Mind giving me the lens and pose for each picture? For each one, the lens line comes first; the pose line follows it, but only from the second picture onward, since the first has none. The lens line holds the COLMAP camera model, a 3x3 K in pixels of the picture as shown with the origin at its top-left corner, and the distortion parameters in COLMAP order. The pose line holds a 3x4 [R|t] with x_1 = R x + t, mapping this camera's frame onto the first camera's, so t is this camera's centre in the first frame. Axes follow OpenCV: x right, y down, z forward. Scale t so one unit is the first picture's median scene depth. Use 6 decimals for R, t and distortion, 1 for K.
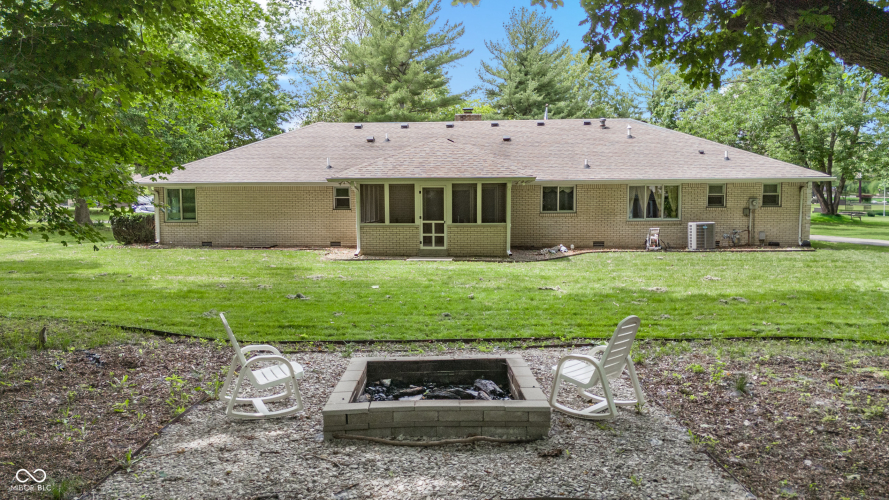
lens RADIAL K [[656.6, 0, 444.5], [0, 656.6, 250.0], [0, 0, 1]] dist [0.026273, -0.008417]
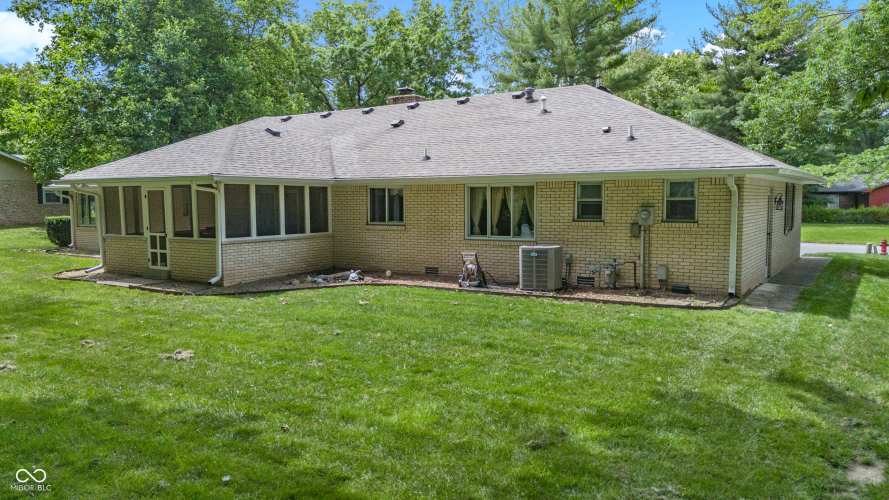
lens RADIAL K [[656.6, 0, 444.5], [0, 656.6, 250.0], [0, 0, 1]] dist [0.026273, -0.008417]
pose [[0.876789, 0.038010, -0.479371, 0.582925], [-0.037280, 0.999244, 0.011046, -0.040358], [0.479428, 0.008186, 0.877543, 0.416825]]
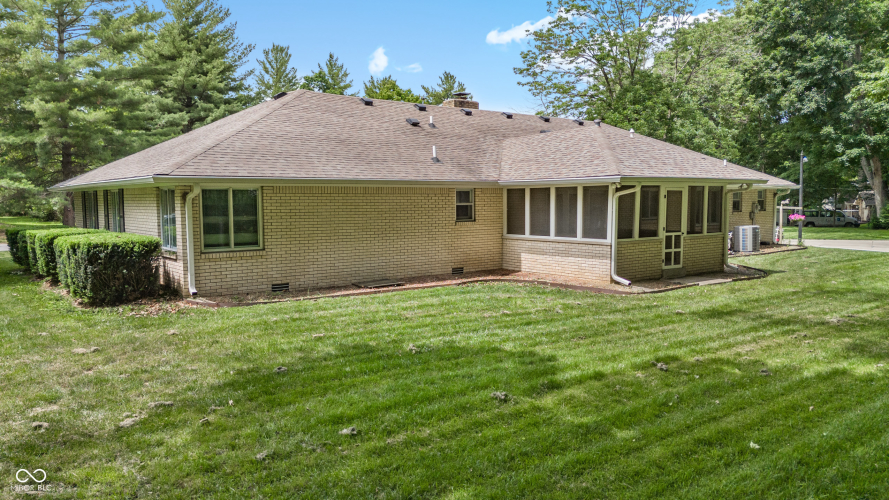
lens RADIAL K [[595.0, 0, 444.5], [0, 595.0, 250.0], [0, 0, 1]] dist [0.027828, -0.000749]
pose [[0.759814, -0.051176, 0.648124, -0.613835], [0.055513, 0.998363, 0.013752, -0.043021], [-0.647766, 0.025530, 0.761411, 0.554698]]
